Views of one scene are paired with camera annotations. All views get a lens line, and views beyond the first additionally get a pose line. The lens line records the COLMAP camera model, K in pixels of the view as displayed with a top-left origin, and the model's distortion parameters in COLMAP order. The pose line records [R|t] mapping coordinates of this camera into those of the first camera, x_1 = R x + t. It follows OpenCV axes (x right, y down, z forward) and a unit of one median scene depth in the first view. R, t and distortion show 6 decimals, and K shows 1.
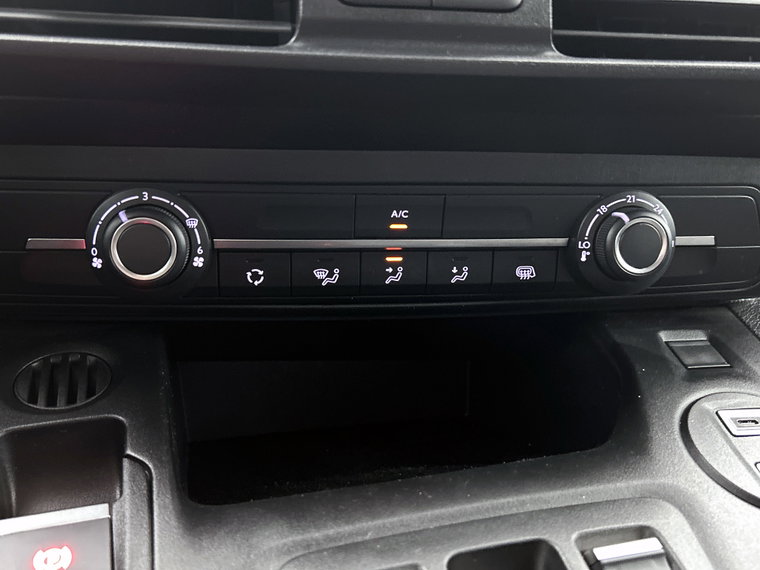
lens RADIAL K [[763.0, 0, 380.0], [0, 763.0, 285.0], [0, 0, 1]] dist [0.136341, -0.416999]
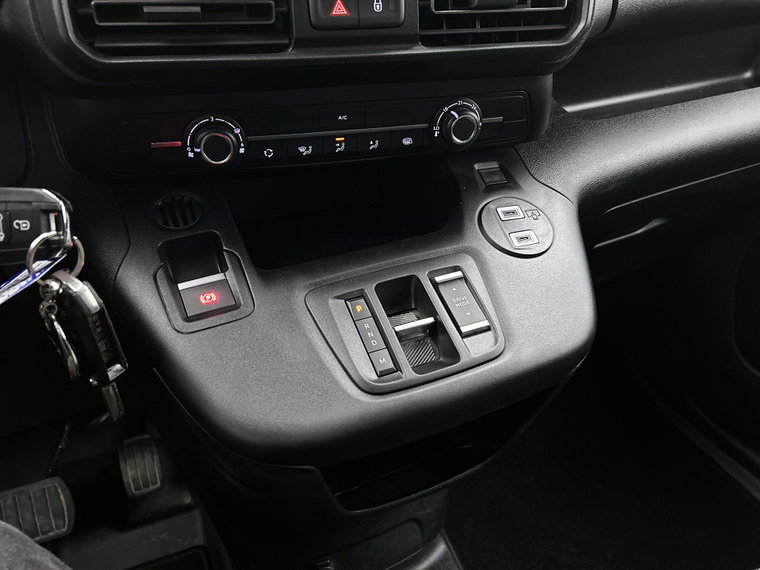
lens RADIAL K [[605.0, 0, 380.4], [0, 605.0, 275.4], [0, 0, 1]] dist [0.069276, 0.000663]
pose [[0.990143, -0.067829, 0.122539, -0.100537], [0.020222, 0.934974, 0.354139, -0.278612], [-0.138591, -0.348170, 0.927130, -0.603637]]
